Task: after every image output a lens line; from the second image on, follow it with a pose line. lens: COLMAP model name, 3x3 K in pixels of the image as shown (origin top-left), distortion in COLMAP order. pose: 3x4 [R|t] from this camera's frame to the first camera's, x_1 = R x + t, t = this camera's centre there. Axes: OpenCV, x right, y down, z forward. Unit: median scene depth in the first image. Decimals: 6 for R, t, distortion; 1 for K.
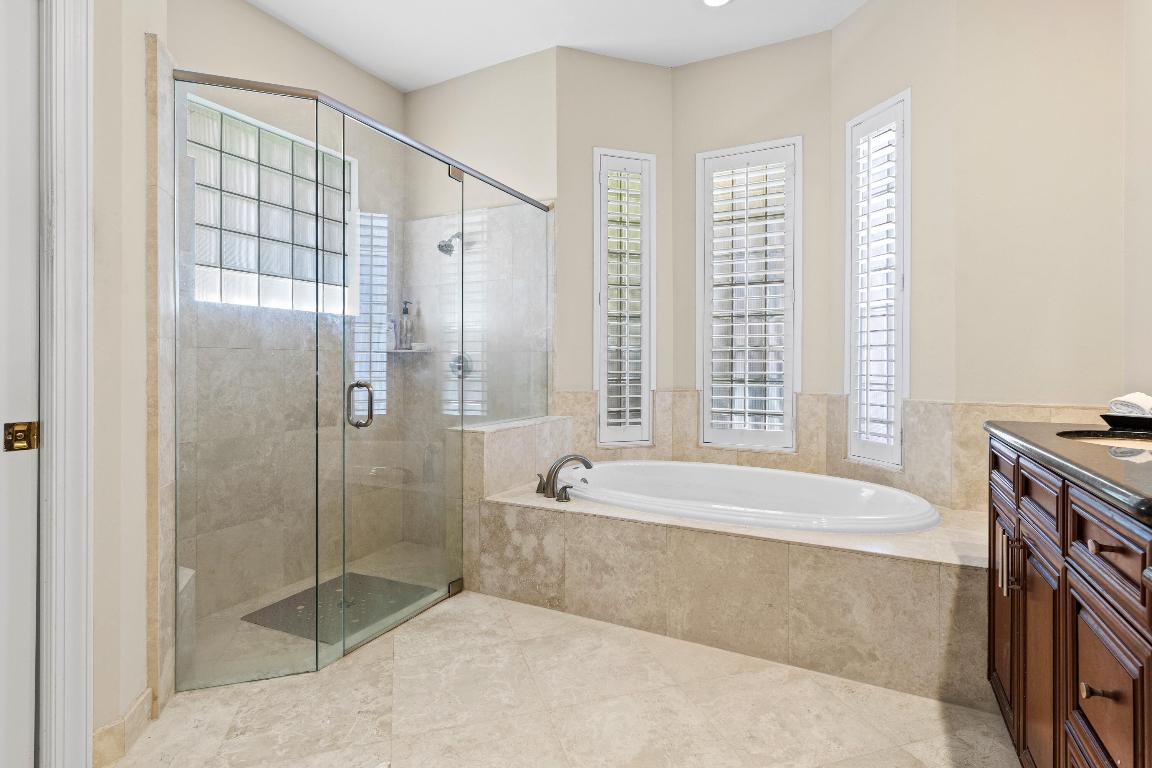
lens RADIAL K [[563.3, 0, 582.0], [0, 563.3, 364.1], [0, 0, 1]] dist [0.002706, 0.000692]
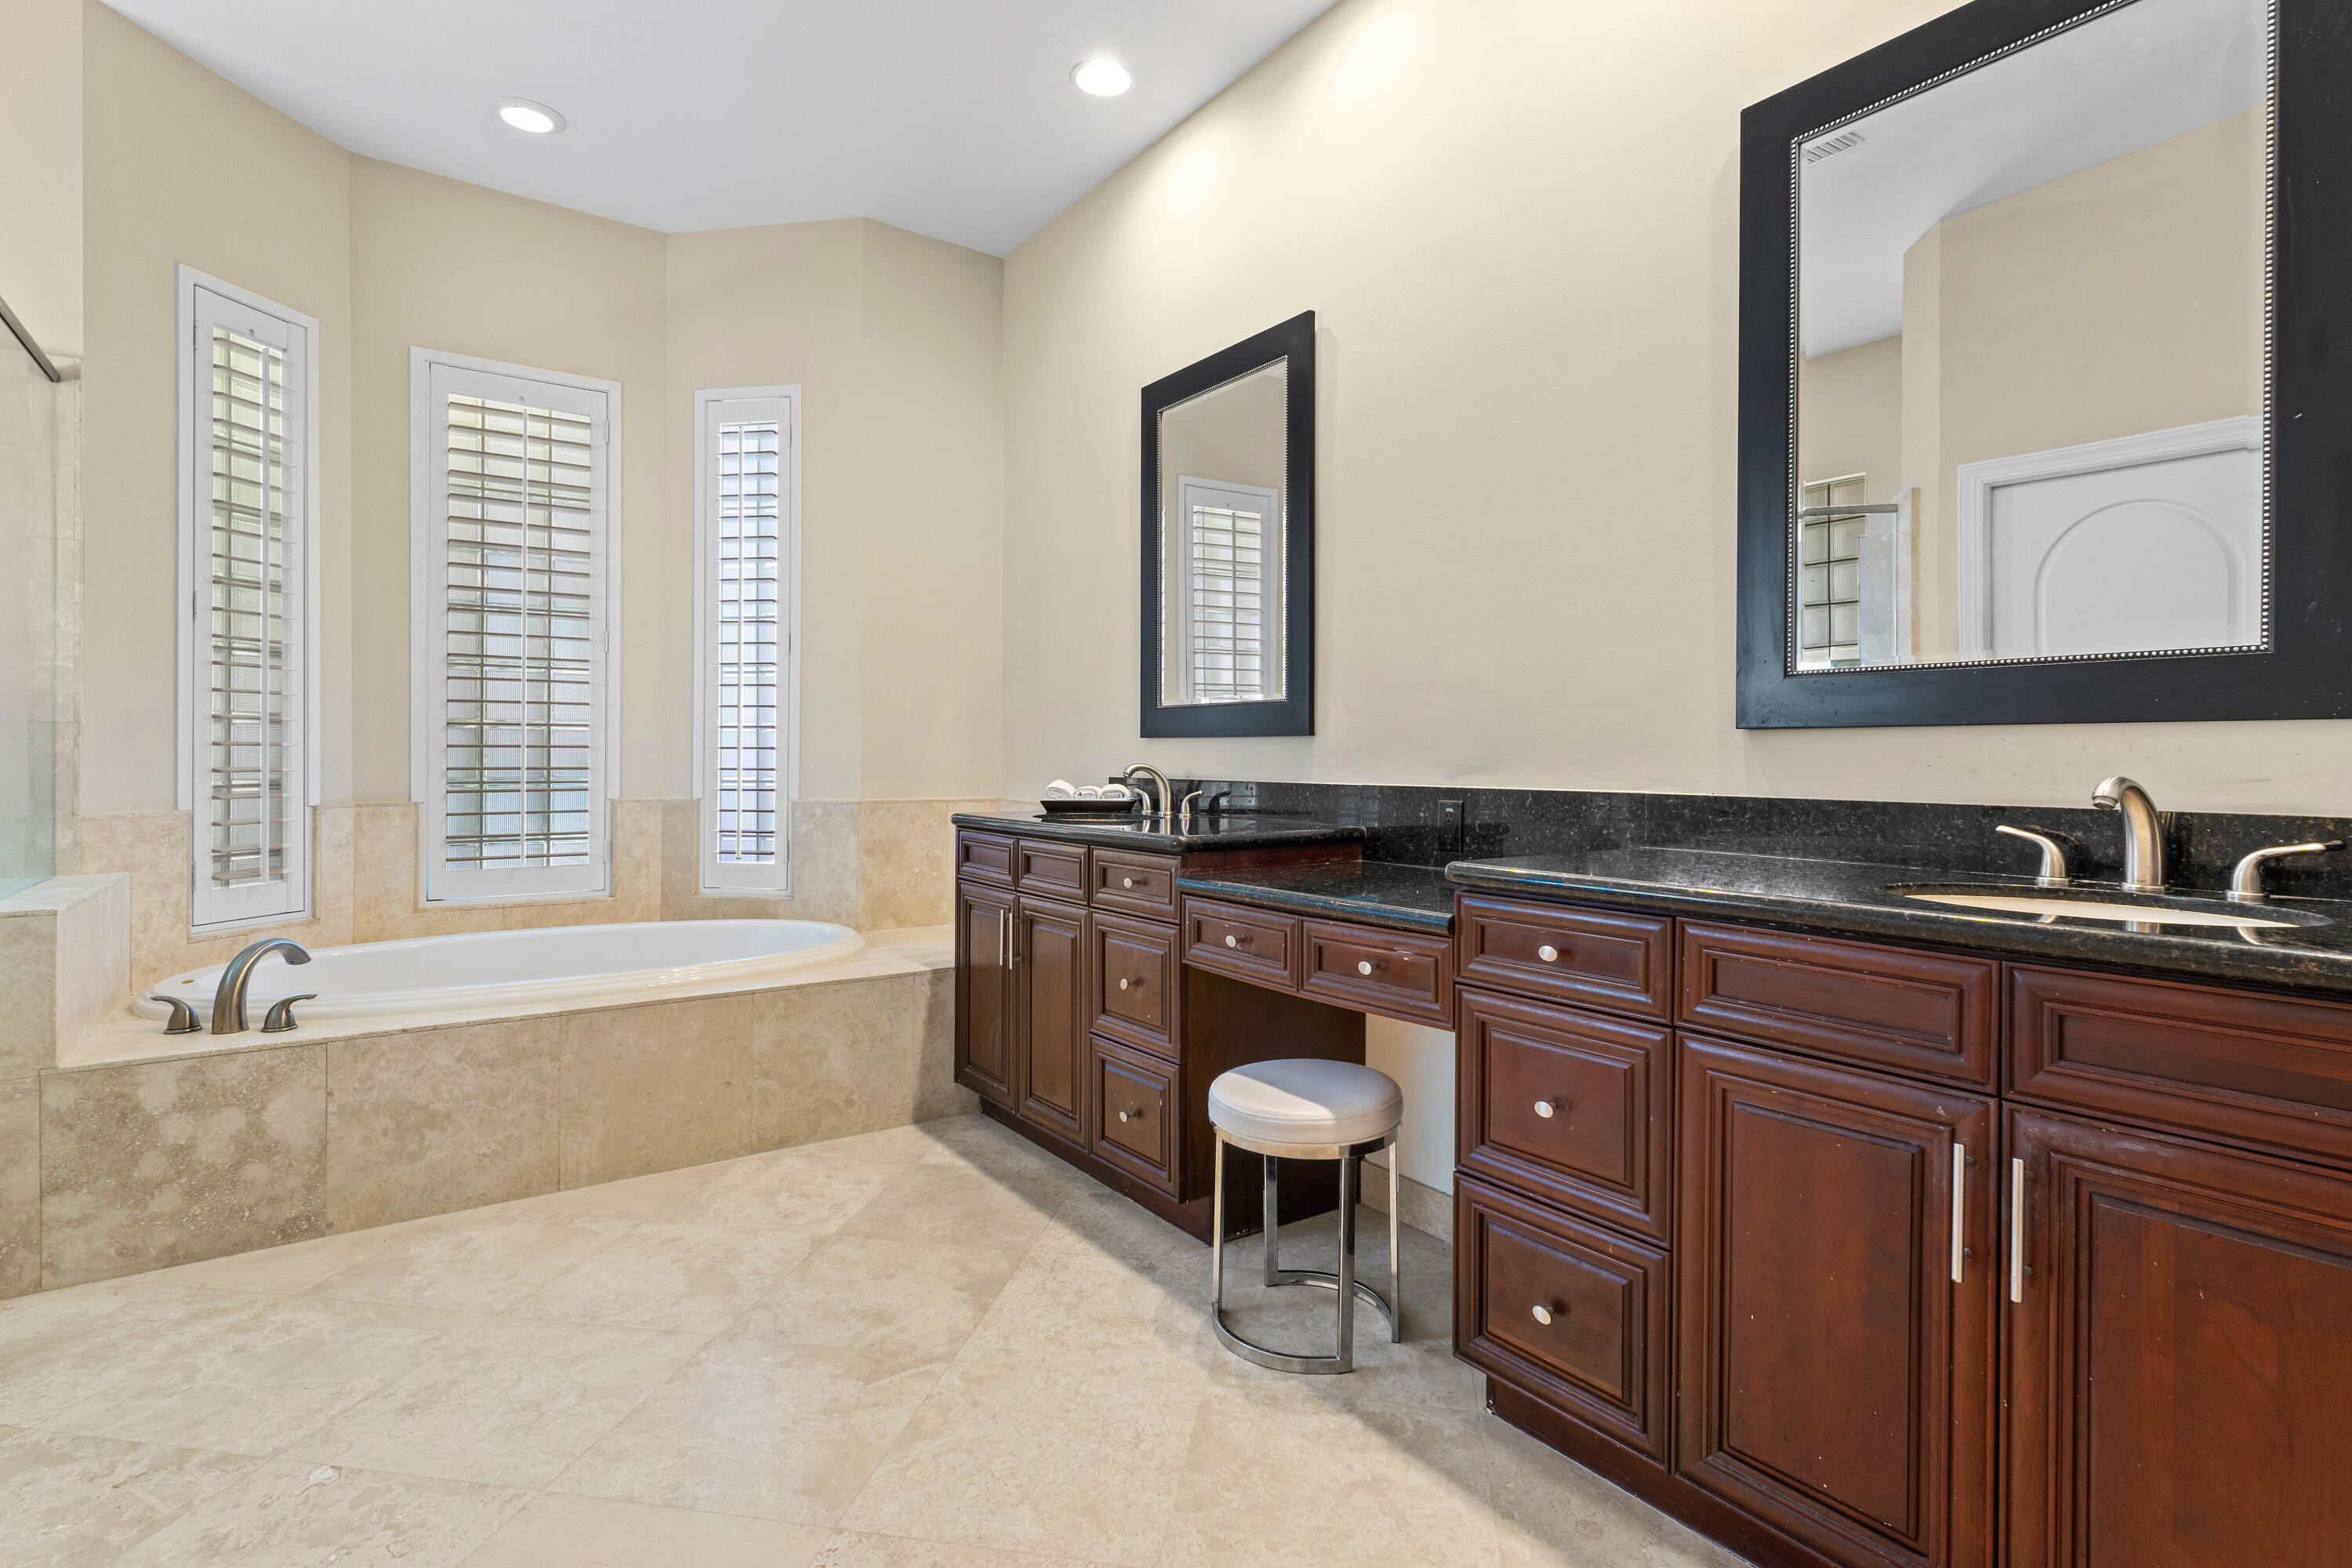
lens RADIAL K [[1143.1, 0, 1184.7], [0, 1143.1, 758.6], [0, 0, 1]] dist [0.000589, 0.000448]
pose [[0.457806, -0.002961, 0.889047, -0.594745], [-0.003929, 0.999978, 0.005354, -0.003649], [-0.889043, -0.005944, 0.457784, -0.169453]]
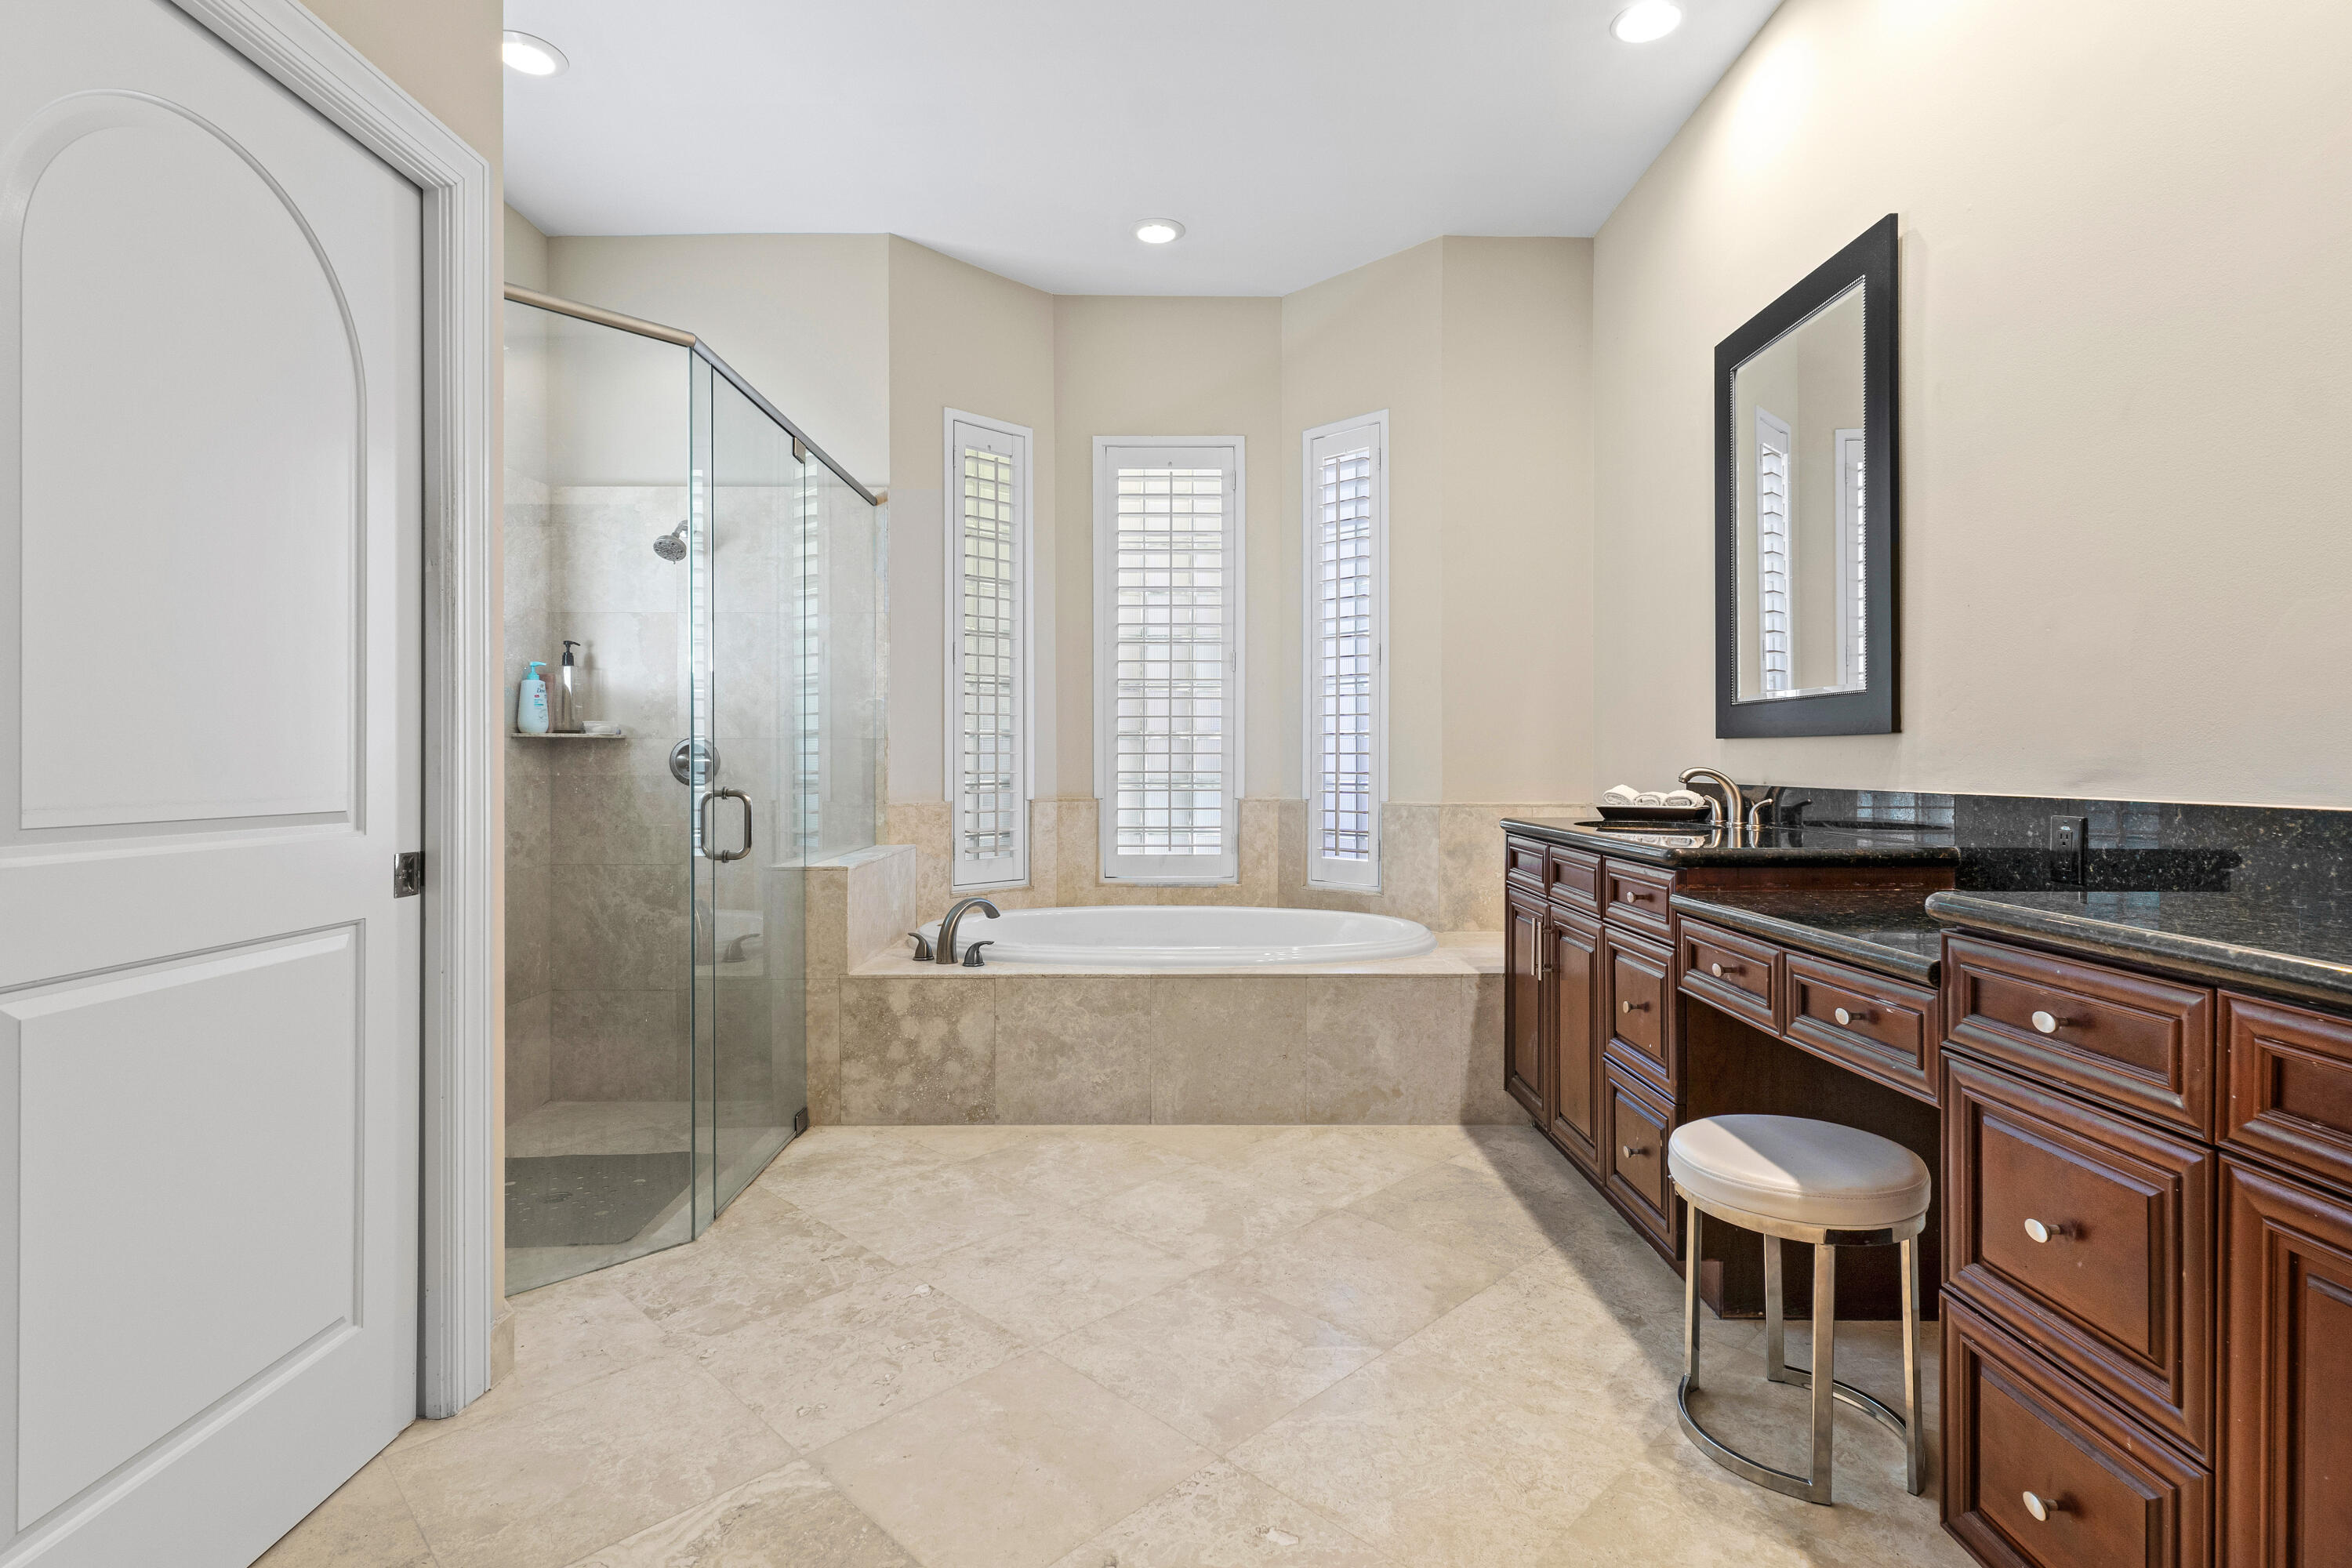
lens RADIAL K [[1143.1, 0, 1184.7], [0, 1143.1, 758.6], [0, 0, 1]] dist [0.000589, 0.000448]
pose [[0.887181, -0.002813, 0.461414, -0.459979], [0.002265, 0.999996, 0.001741, -0.002890], [-0.461417, -0.000499, 0.887183, -0.326333]]
